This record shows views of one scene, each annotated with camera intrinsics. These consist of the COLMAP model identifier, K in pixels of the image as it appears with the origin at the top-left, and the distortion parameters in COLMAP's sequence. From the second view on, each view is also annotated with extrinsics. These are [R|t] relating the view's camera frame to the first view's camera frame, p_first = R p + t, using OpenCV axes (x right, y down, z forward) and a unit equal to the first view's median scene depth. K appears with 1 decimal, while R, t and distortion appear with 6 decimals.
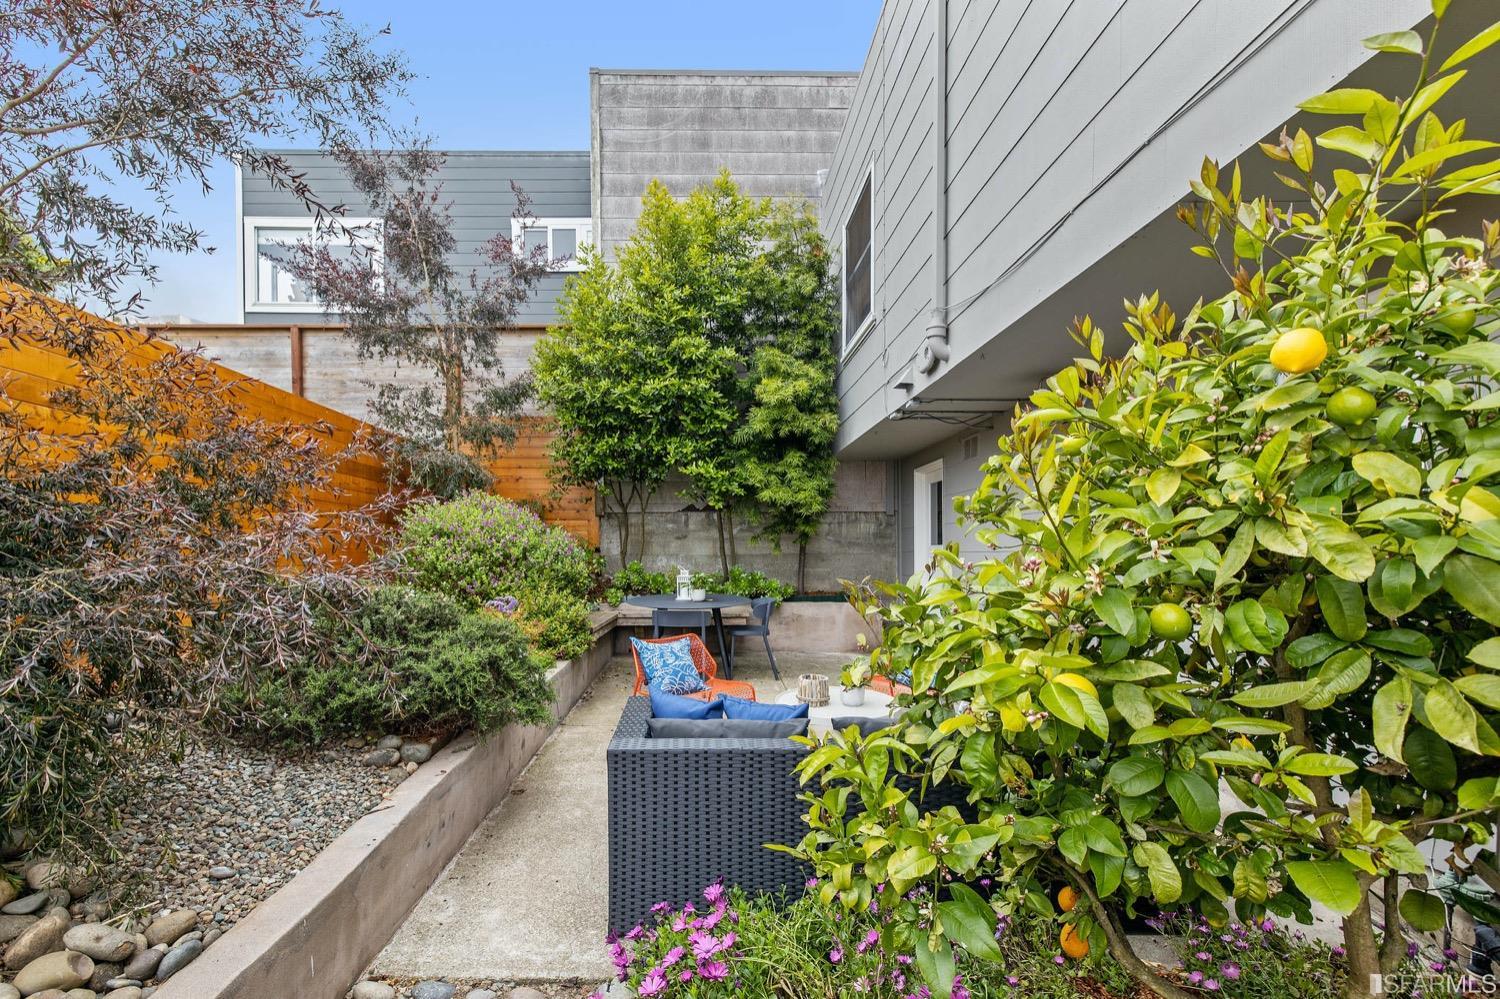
lens RADIAL K [[663.9, 0, 712.7], [0, 663.9, 554.2], [0, 0, 1]] dist [0.004636, 0.000385]
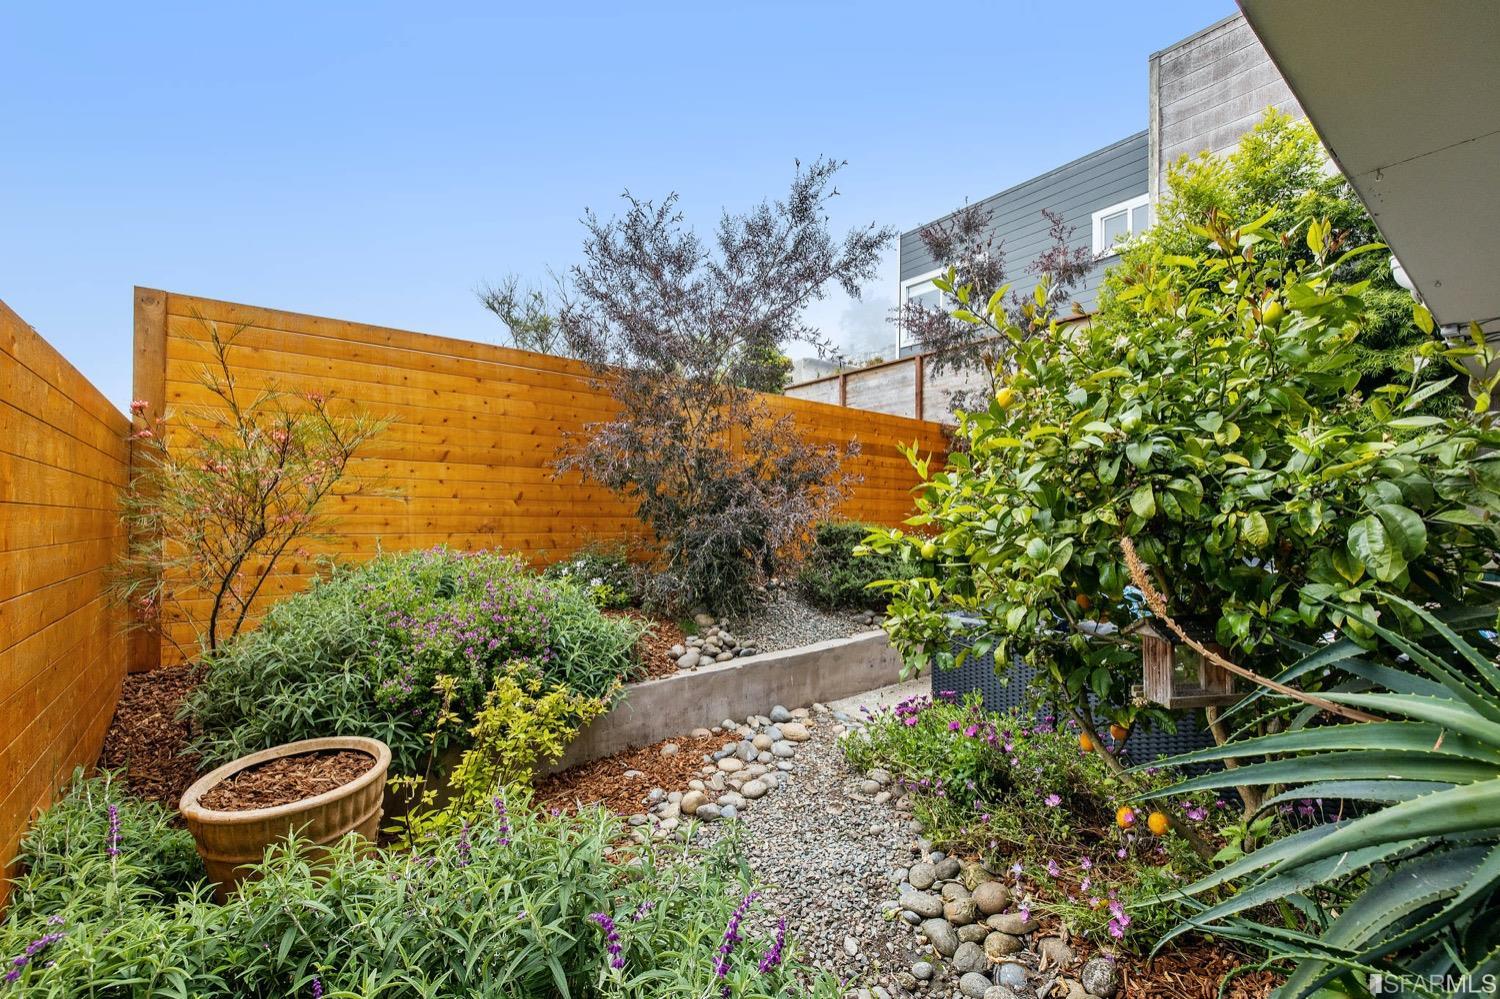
lens RADIAL K [[641.8, 0, 750.0], [0, 641.8, 499.5], [0, 0, 1]] dist [0.000133, -0.000018]
pose [[0.610635, -0.021088, -0.791632, 0.260302], [-0.008497, 0.999413, -0.033178, 0.012760], [0.791867, 0.026987, 0.610097, -0.121479]]
